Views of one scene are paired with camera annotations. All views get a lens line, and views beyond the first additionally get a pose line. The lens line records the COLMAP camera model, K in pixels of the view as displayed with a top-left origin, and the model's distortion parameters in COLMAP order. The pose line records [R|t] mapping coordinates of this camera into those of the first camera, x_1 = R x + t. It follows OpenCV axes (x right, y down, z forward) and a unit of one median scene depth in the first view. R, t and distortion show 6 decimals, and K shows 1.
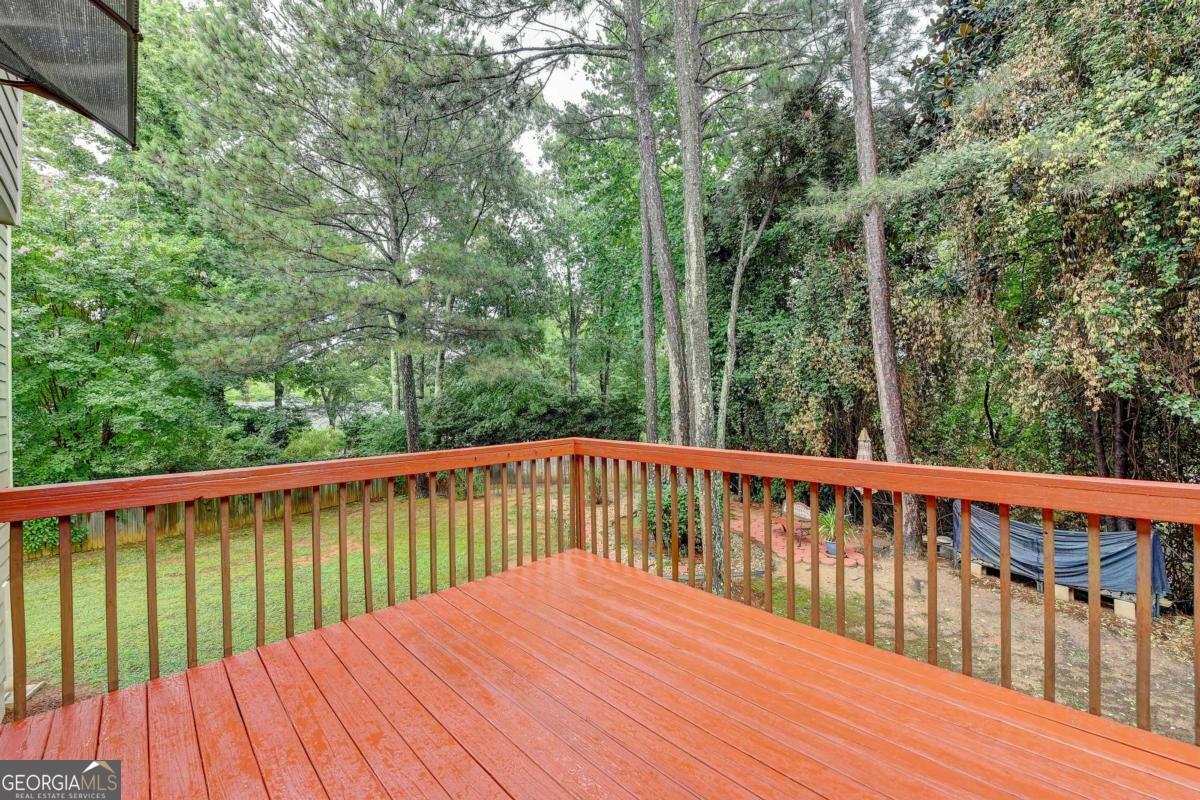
lens RADIAL K [[480.4, 0, 601.1], [0, 480.4, 402.7], [0, 0, 1]] dist [0.002060, 0.000133]
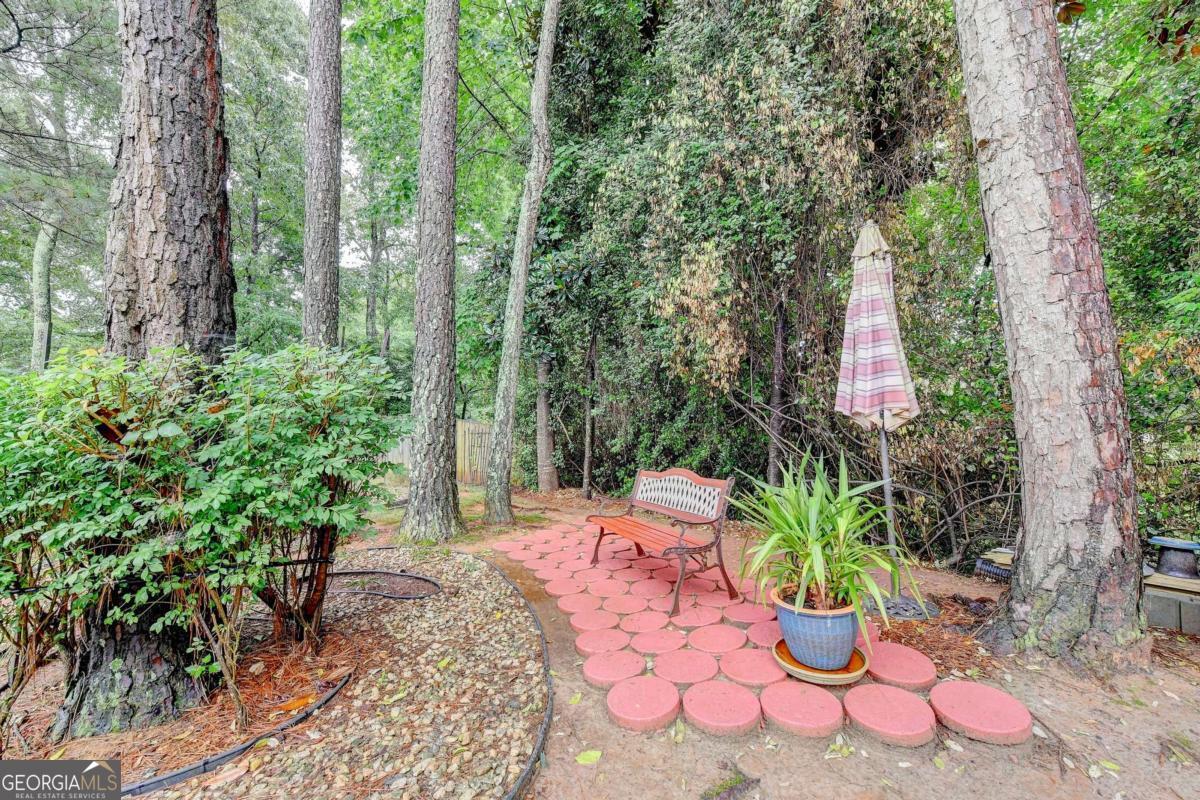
lens RADIAL K [[480.4, 0, 599.3], [0, 480.4, 400.6], [0, 0, 1]] dist [0.002060, 0.000133]
pose [[0.972483, 0.011182, 0.232705, 0.233615], [-0.009653, 0.999924, -0.007708, 0.135582], [-0.232773, 0.005250, 0.972517, 0.580579]]
